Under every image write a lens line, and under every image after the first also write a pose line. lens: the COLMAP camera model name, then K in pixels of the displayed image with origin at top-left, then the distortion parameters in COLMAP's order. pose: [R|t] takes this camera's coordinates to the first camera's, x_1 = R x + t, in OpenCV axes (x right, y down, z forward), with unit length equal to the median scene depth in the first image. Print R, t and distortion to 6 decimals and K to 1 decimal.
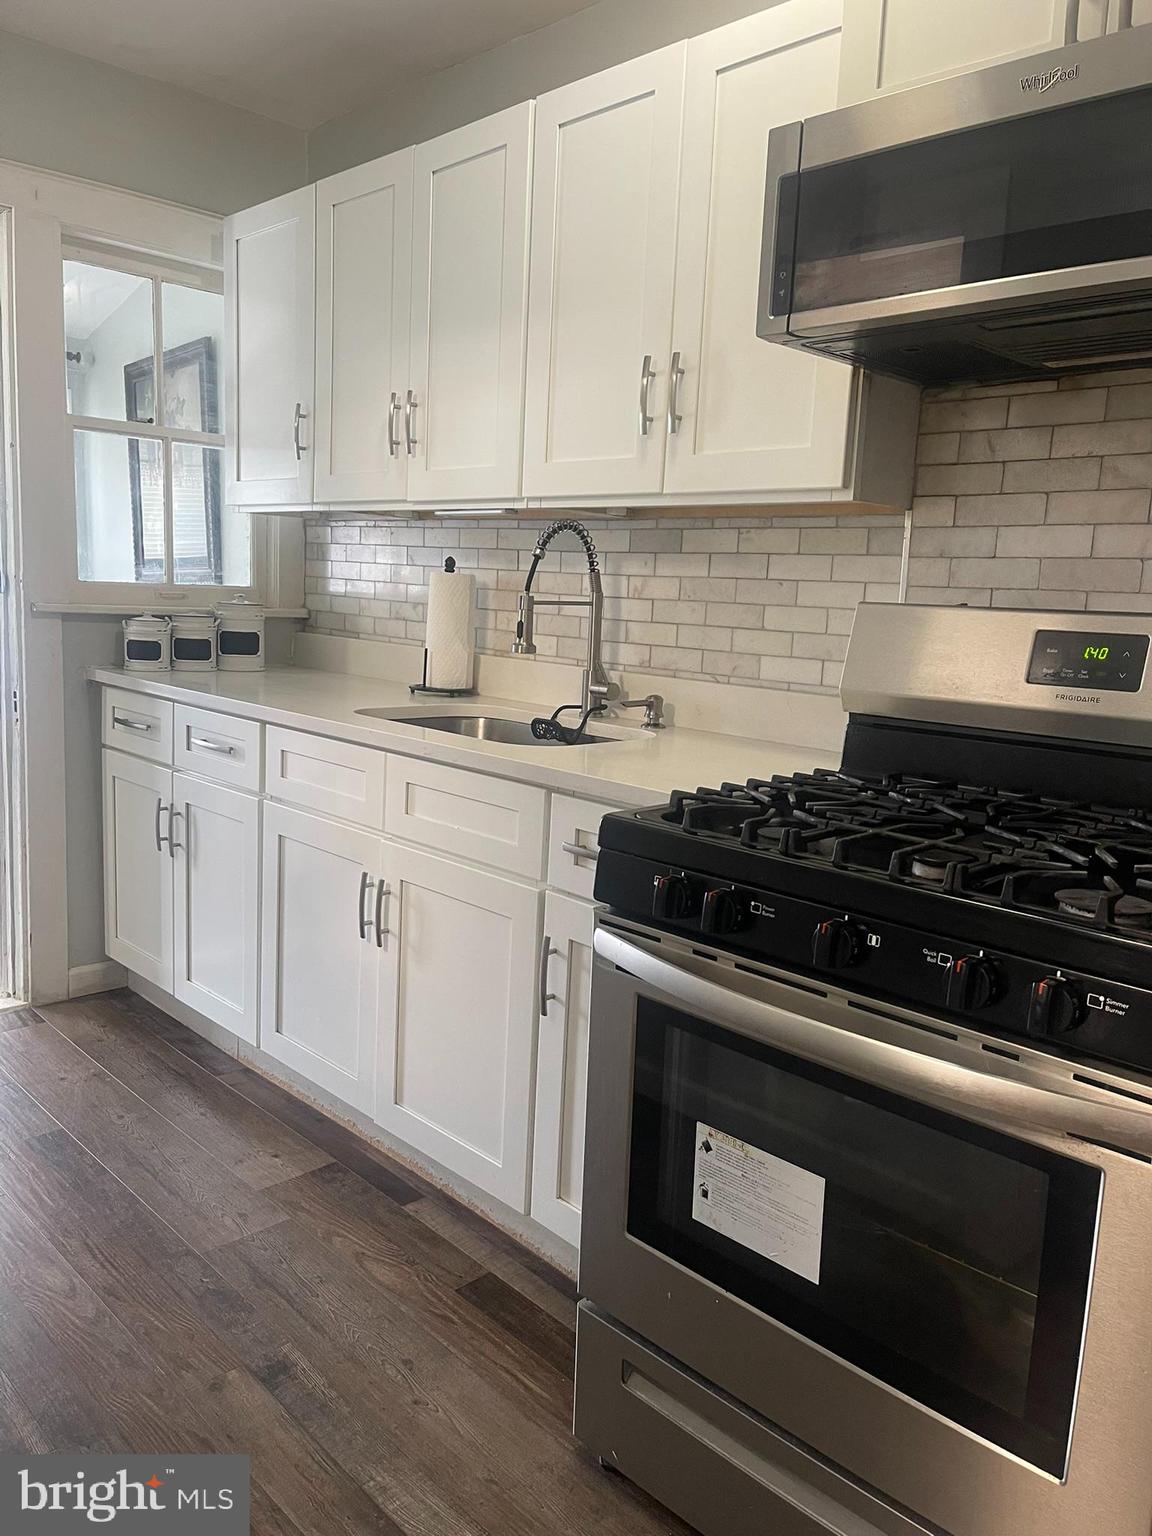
lens RADIAL K [[1161.8, 0, 580.2], [0, 1161.8, 763.5], [0, 0, 1]] dist [0.026425, -0.006099]
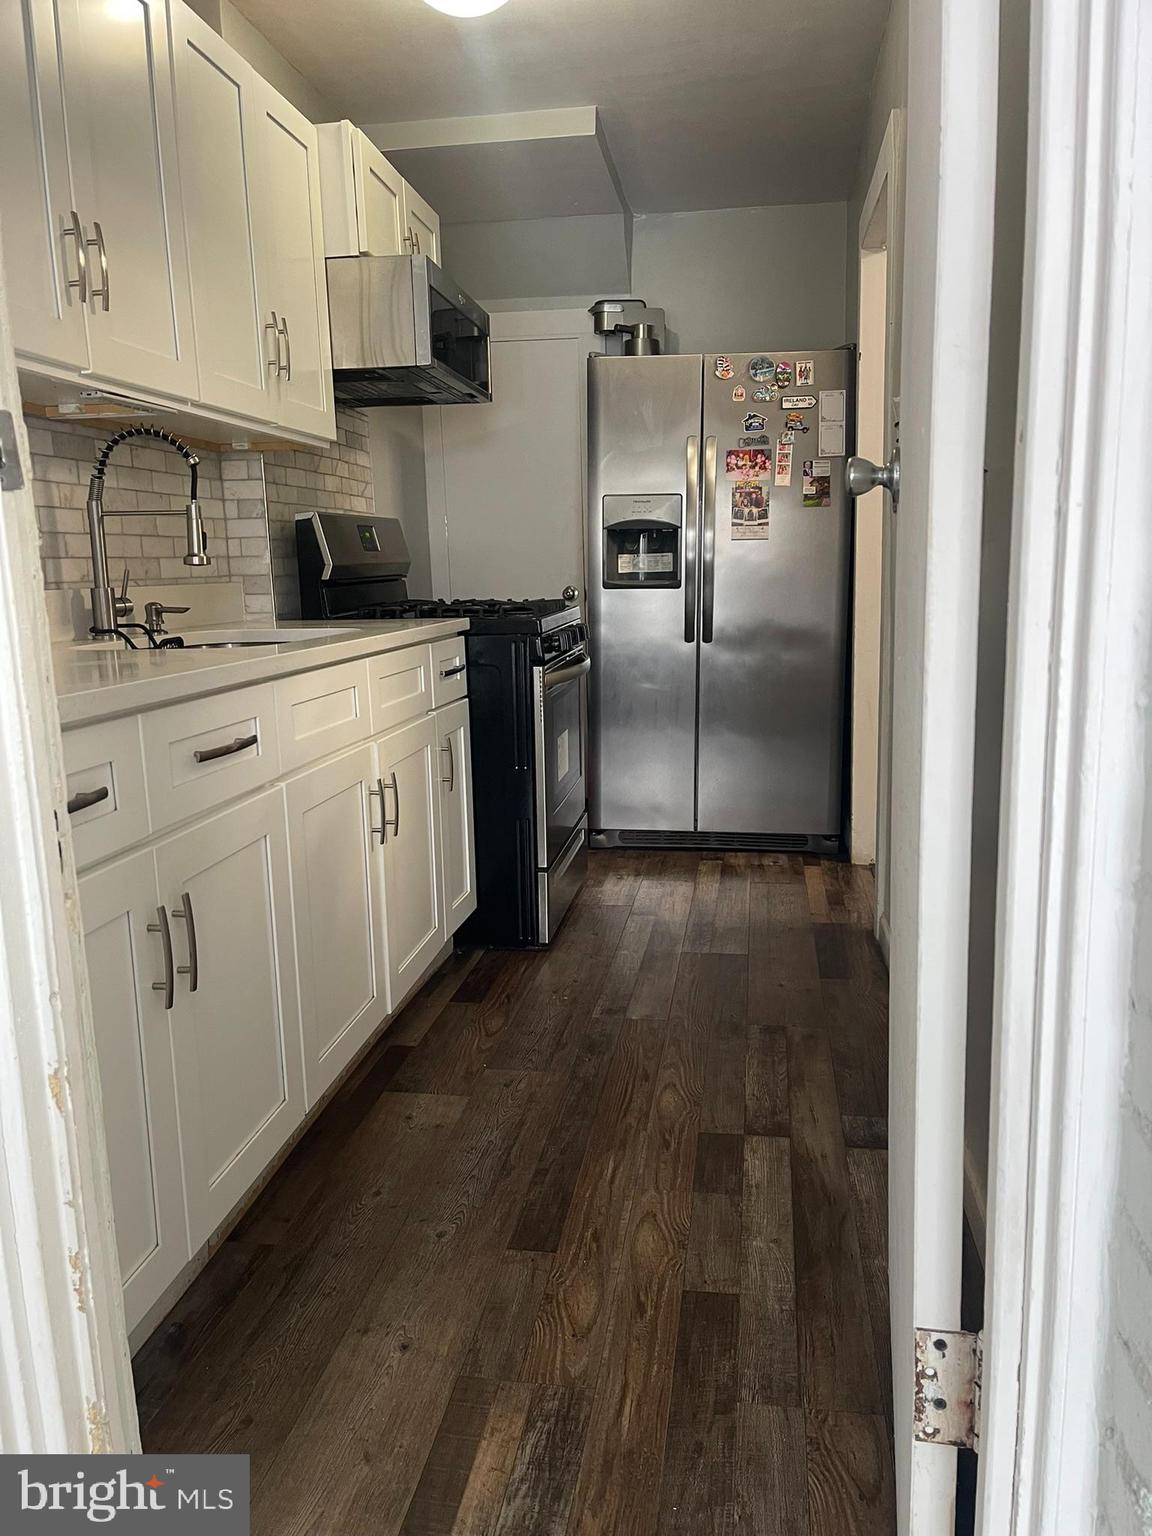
lens RADIAL K [[1161.8, 0, 580.7], [0, 1161.8, 771.3], [0, 0, 1]] dist [0.026425, -0.006099]
pose [[-0.602478, -0.171509, 0.779490, -1.101565], [0.114814, 0.947857, 0.297295, -0.199274], [-0.789834, 0.268610, -0.551371, 1.433784]]
